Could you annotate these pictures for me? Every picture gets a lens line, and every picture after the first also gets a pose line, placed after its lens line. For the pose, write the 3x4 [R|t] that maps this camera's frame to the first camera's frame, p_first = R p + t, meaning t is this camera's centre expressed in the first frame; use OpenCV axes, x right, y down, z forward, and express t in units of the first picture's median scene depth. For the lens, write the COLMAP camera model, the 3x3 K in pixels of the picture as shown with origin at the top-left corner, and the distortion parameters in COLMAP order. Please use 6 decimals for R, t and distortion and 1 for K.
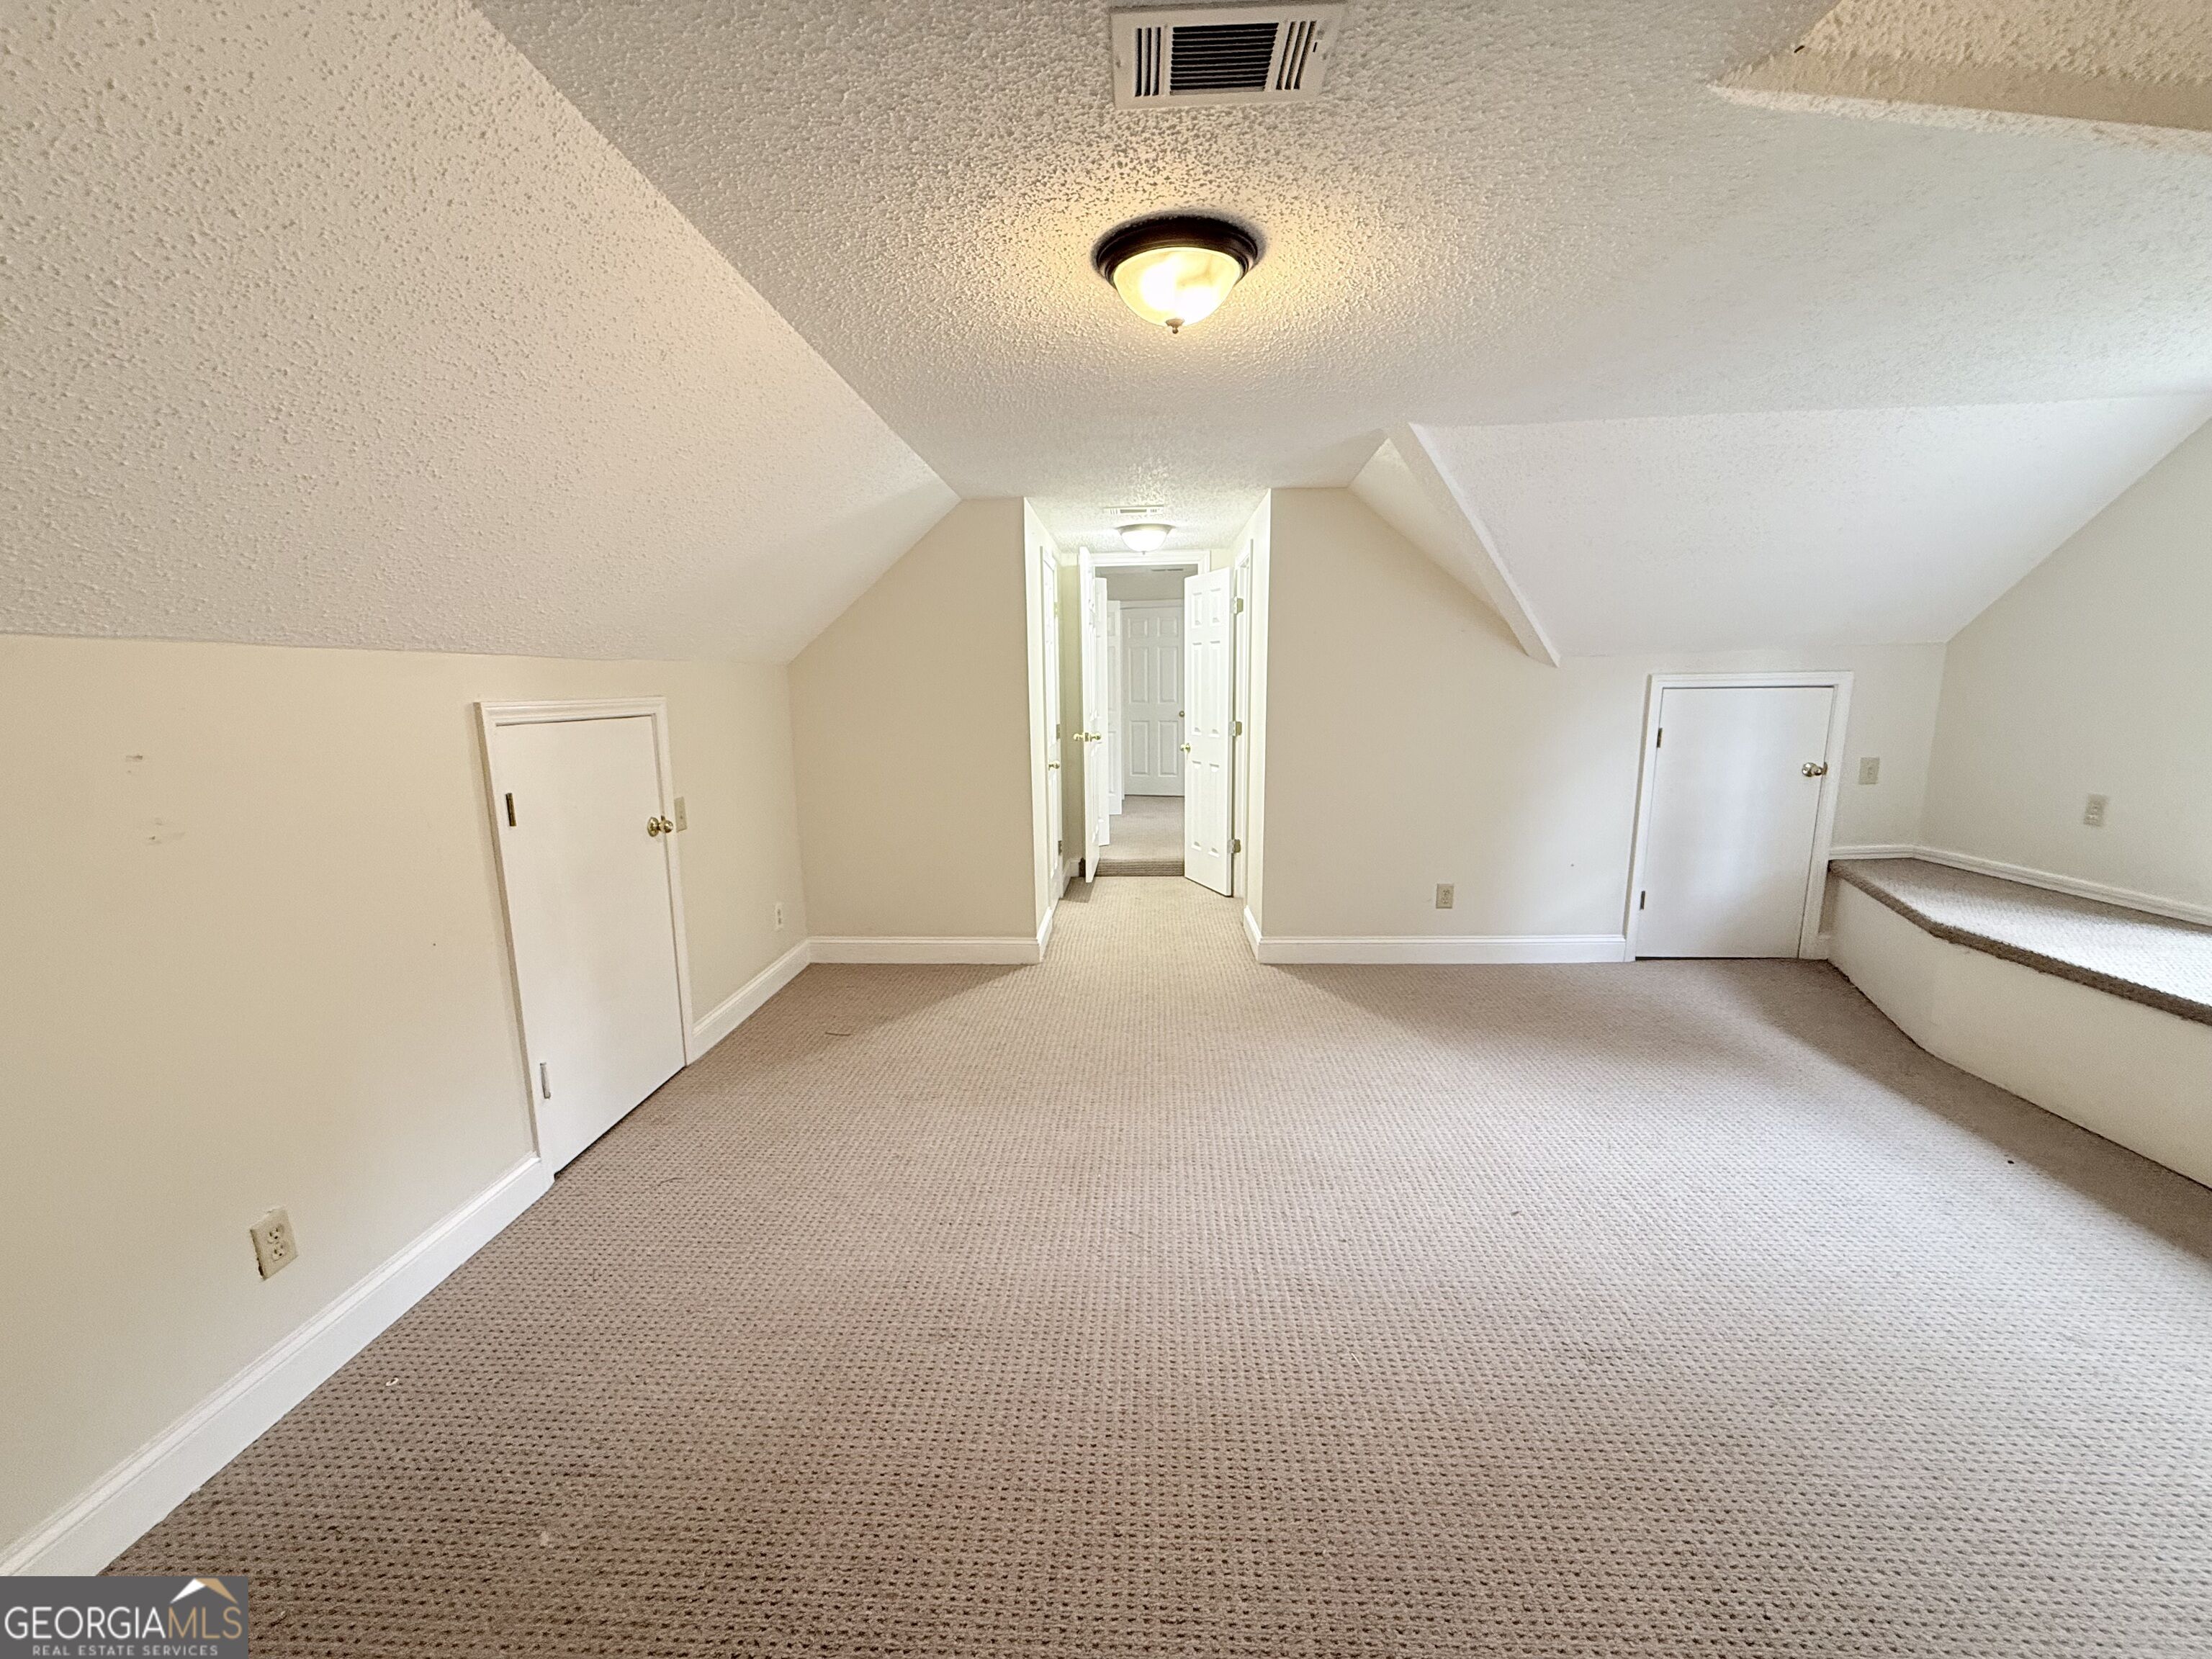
lens RADIAL K [[880.5, 0, 1097.8], [0, 880.5, 830.3], [0, 0, 1]] dist [-0.000924, -0.000165]
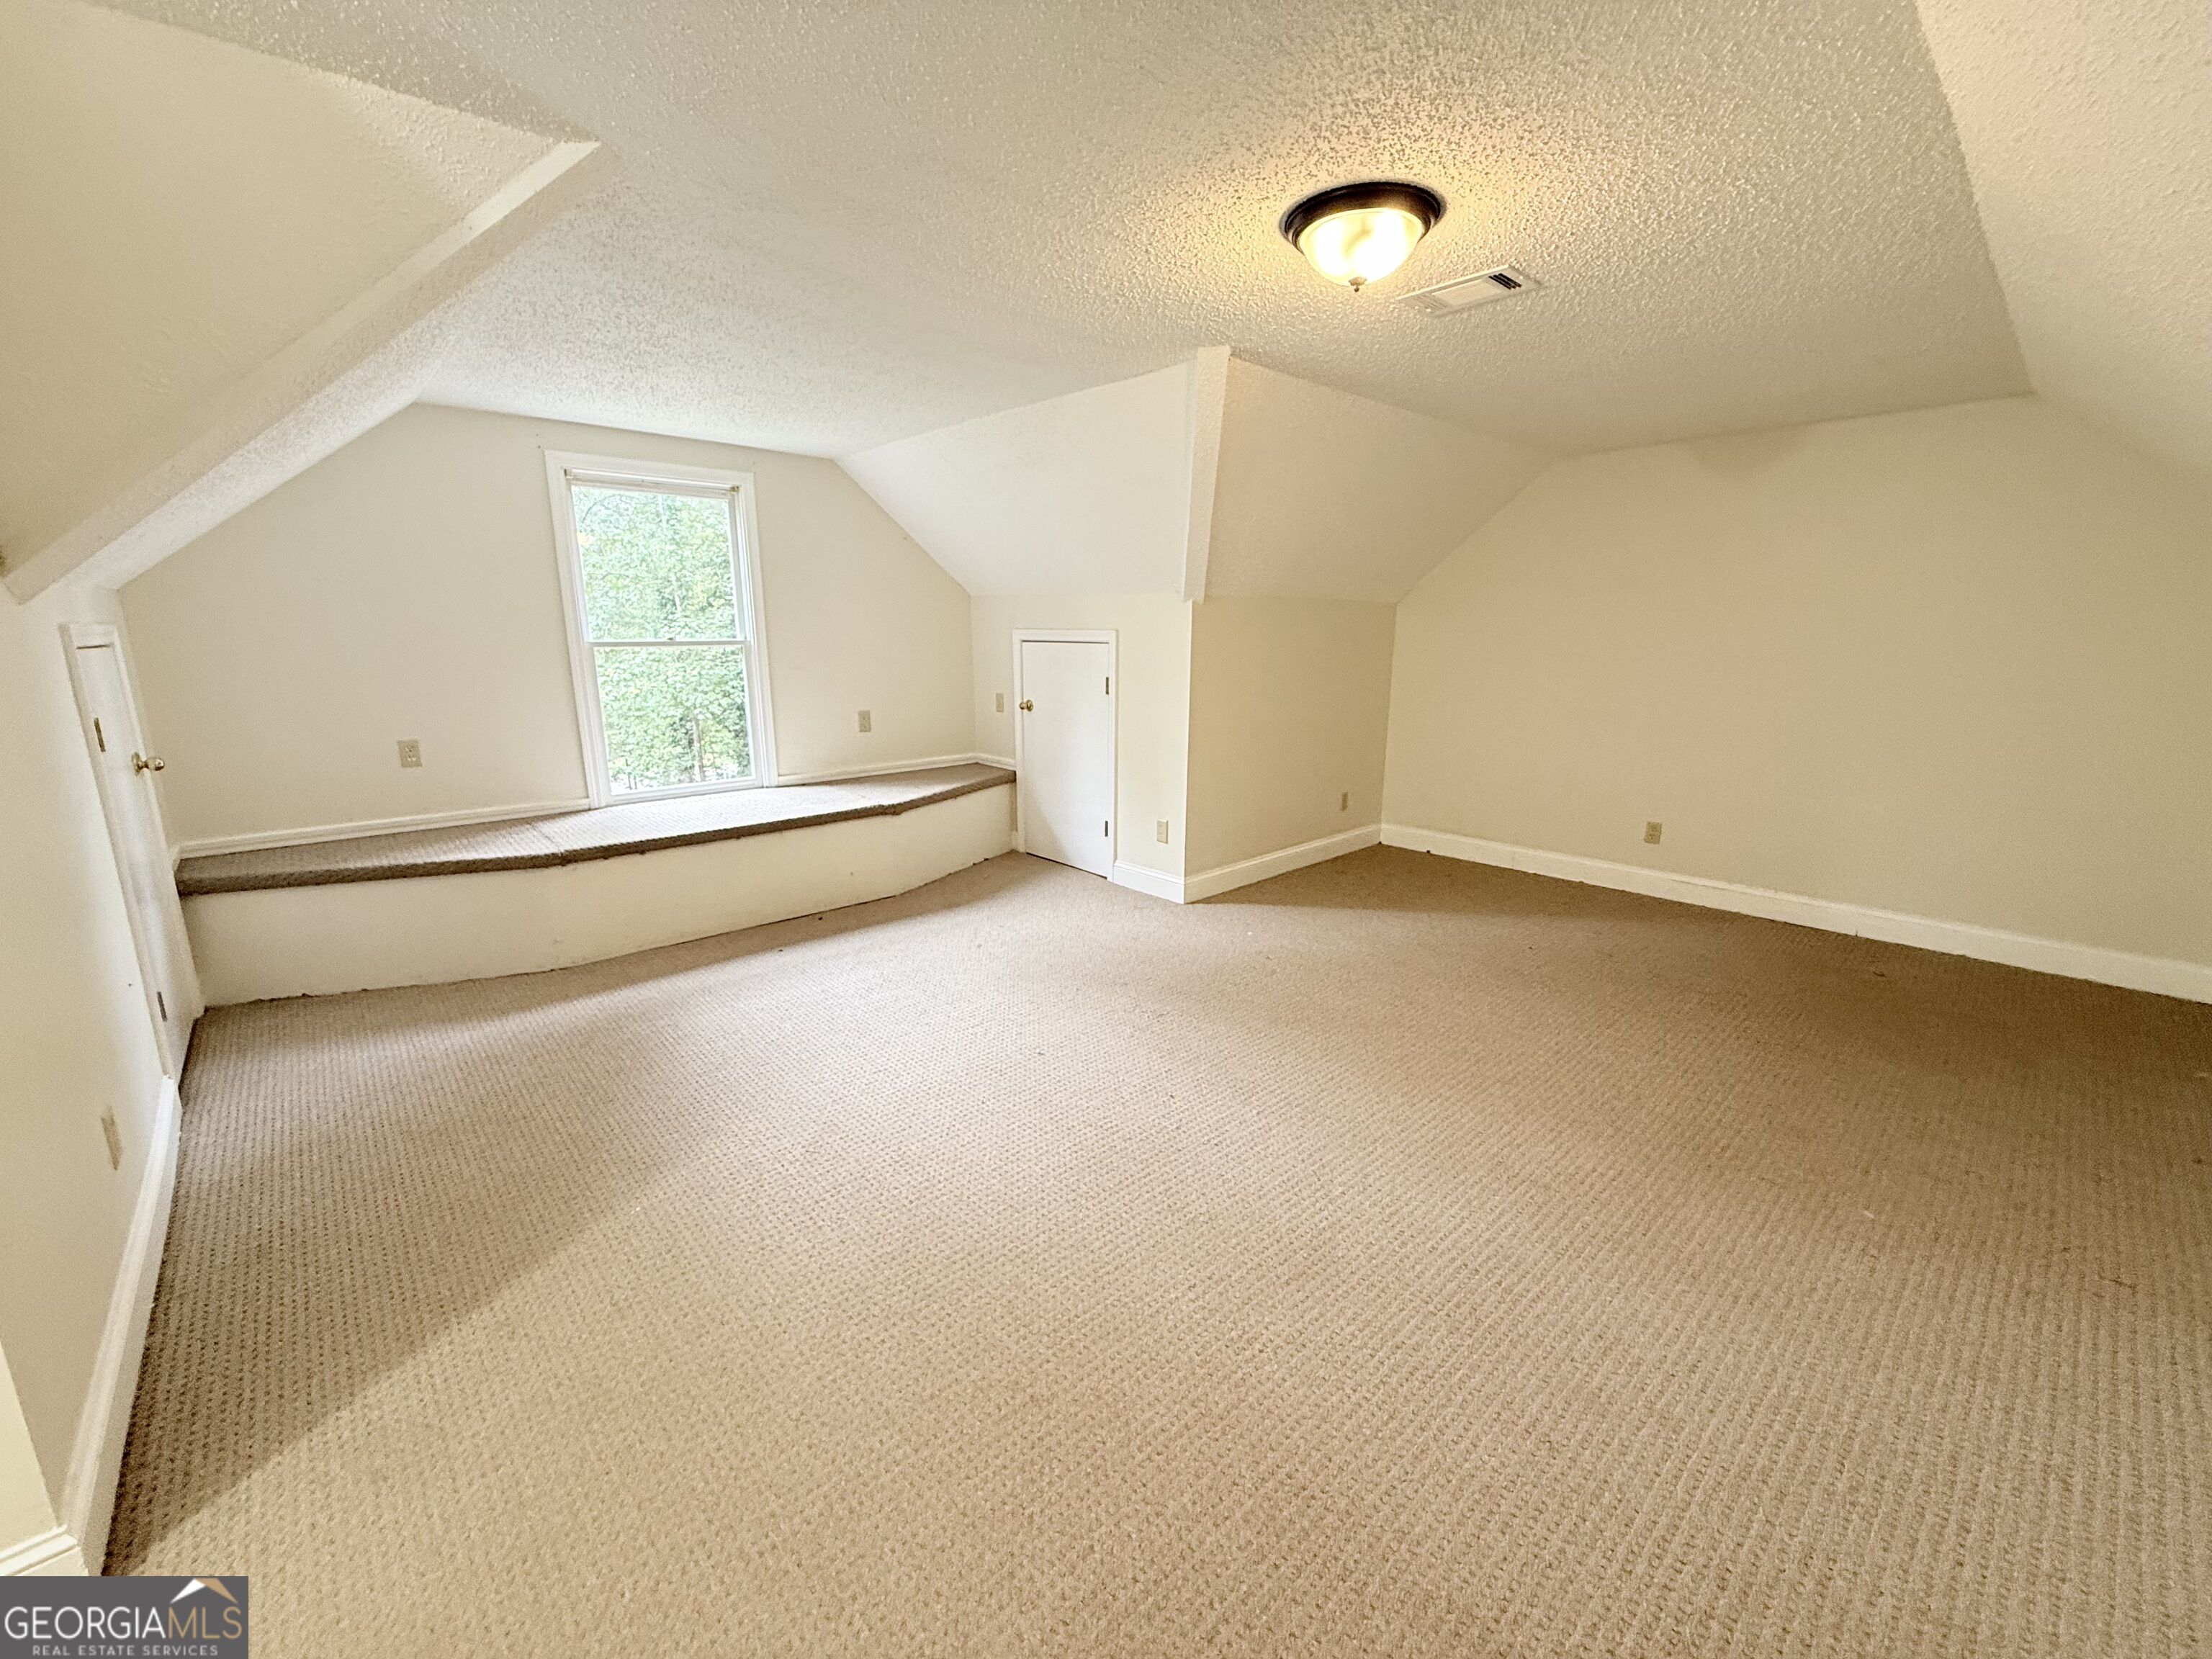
lens RADIAL K [[880.5, 0, 1097.8], [0, 880.5, 830.3], [0, 0, 1]] dist [-0.000924, -0.000165]
pose [[-0.706975, -0.143061, 0.692618, -0.310132], [0.126826, 0.937808, 0.323160, -0.199163], [-0.695774, 0.316308, -0.644862, 1.250343]]
